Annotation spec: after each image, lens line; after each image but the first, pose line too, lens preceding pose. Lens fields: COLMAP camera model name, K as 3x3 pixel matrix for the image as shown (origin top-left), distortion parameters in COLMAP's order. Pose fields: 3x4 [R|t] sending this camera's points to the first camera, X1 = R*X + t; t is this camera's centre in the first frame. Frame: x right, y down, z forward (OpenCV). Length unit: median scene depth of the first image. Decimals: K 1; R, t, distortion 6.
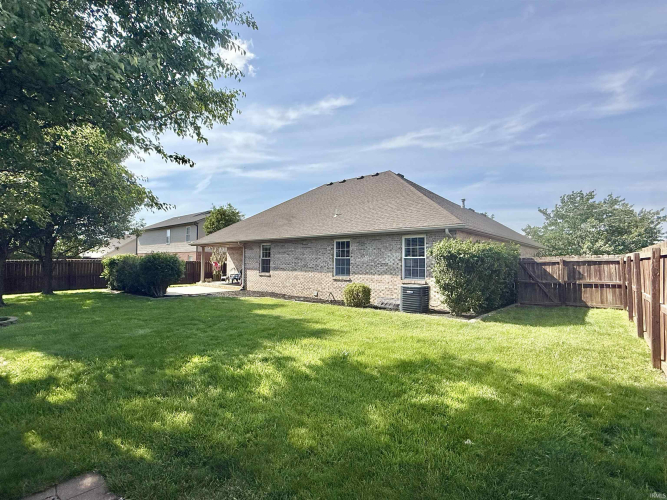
lens RADIAL K [[315.5, 0, 334.2], [0, 315.5, 249.6], [0, 0, 1]] dist [0.017386, 0.000926]
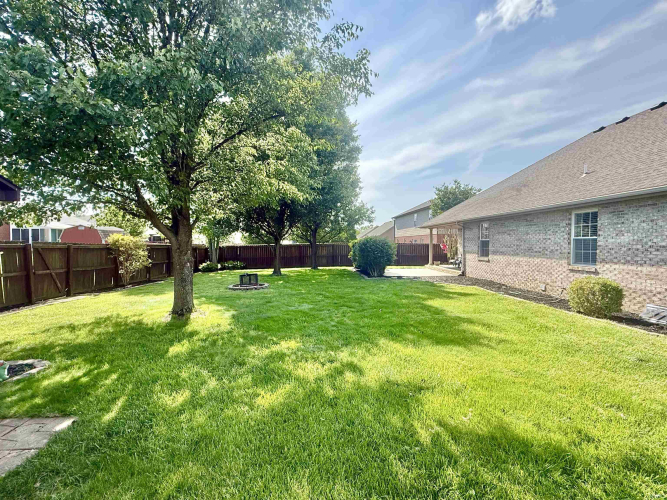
lens RADIAL K [[315.5, 0, 334.6], [0, 315.5, 254.1], [0, 0, 1]] dist [0.017386, 0.000926]
pose [[0.690638, 0.015910, -0.723026, 0.140616], [0.036325, 0.997733, 0.056652, 0.003488], [0.722288, -0.065390, 0.688494, 0.152956]]
